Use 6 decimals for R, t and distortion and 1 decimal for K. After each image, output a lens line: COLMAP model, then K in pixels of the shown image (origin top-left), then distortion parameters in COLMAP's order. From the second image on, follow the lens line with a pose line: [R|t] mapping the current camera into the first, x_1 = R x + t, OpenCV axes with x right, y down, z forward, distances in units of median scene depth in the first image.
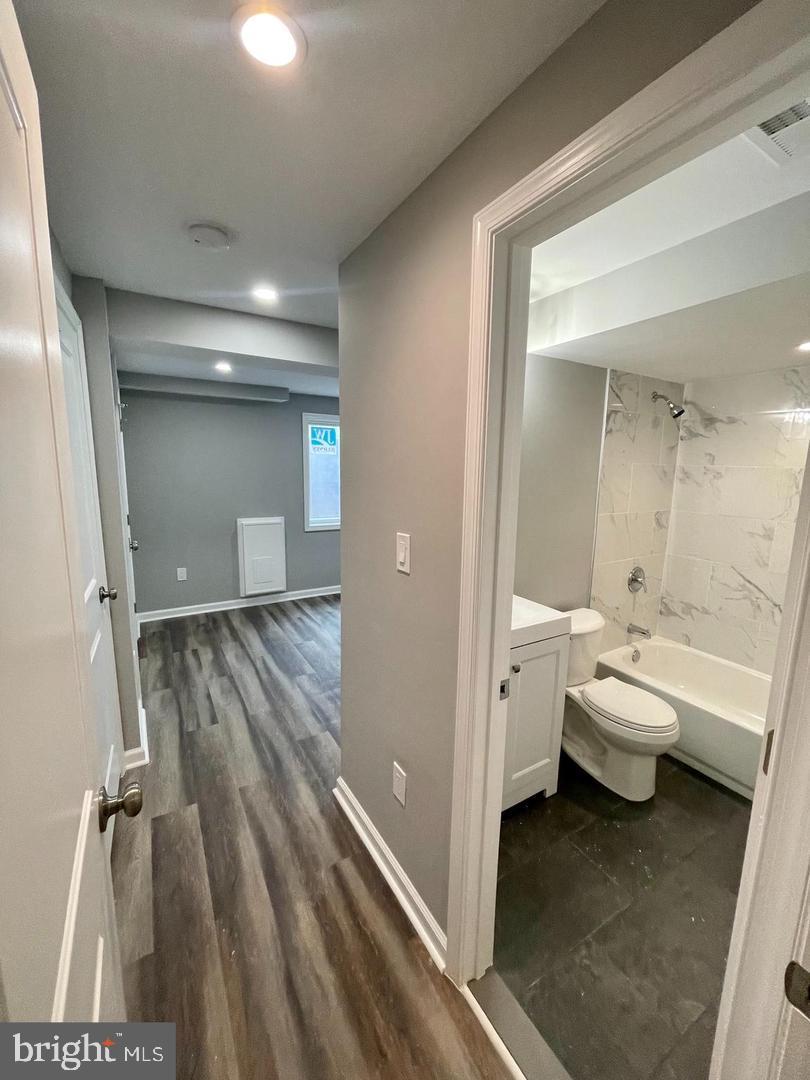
lens RADIAL K [[434.4, 0, 410.1], [0, 434.4, 534.0], [0, 0, 1]] dist [-0.006748, 0.001488]
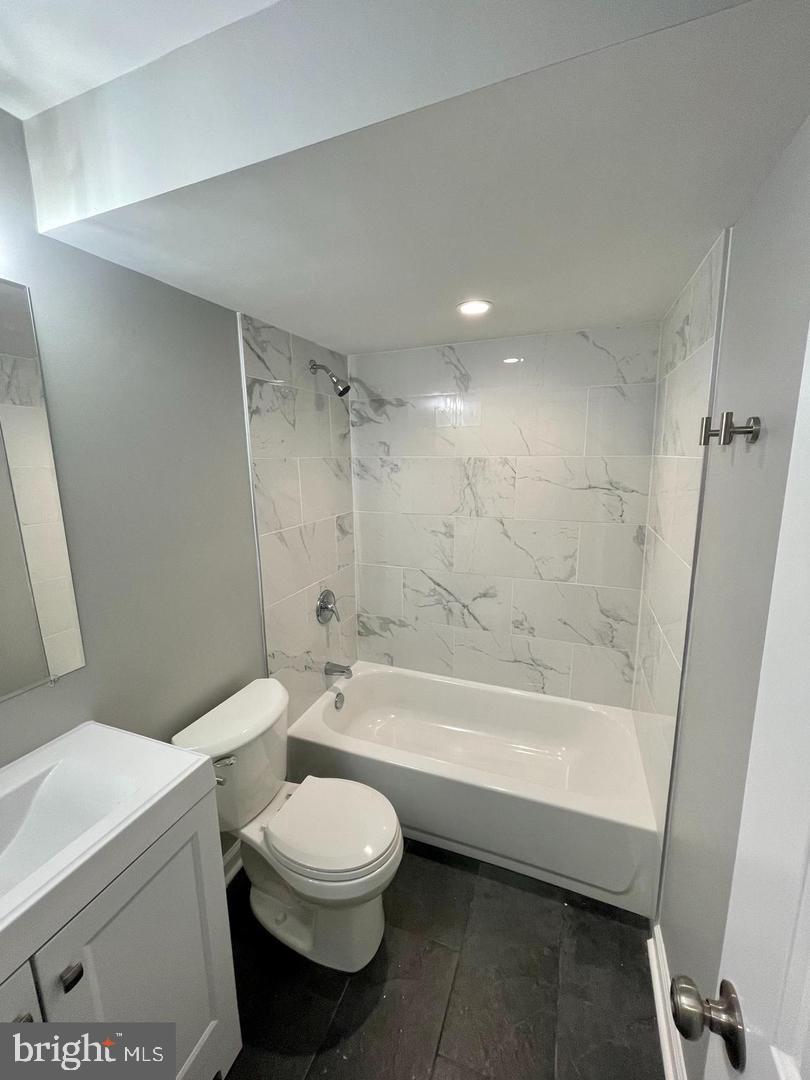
lens RADIAL K [[434.4, 0, 409.0], [0, 434.4, 532.9], [0, 0, 1]] dist [-0.006748, 0.001488]
pose [[0.786788, -0.139142, 0.601335, 0.212947], [0.125812, 0.989958, 0.064453, -0.063424], [-0.604264, 0.024944, 0.796393, 0.323733]]
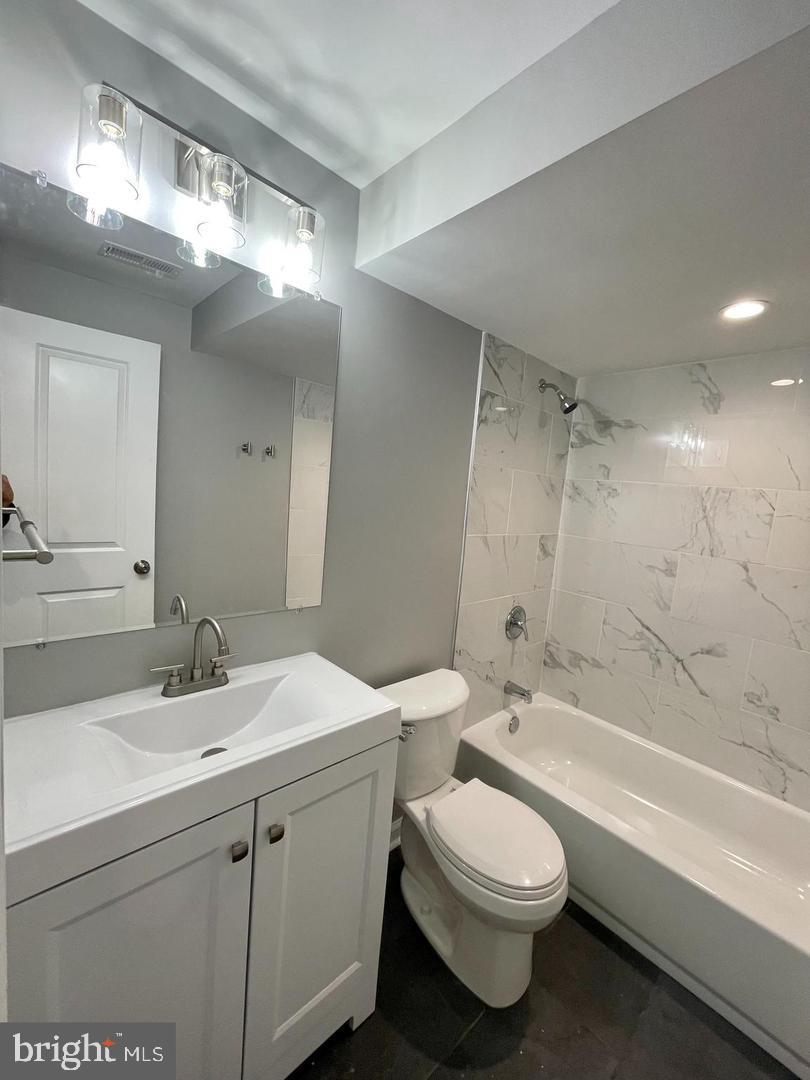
lens RADIAL K [[434.4, 0, 408.1], [0, 434.4, 533.3], [0, 0, 1]] dist [-0.006748, 0.001488]
pose [[0.976364, 0.043299, 0.211753, 0.187582], [-0.033032, 0.998112, -0.051786, -0.007533], [-0.213596, 0.043568, 0.975950, 0.322747]]
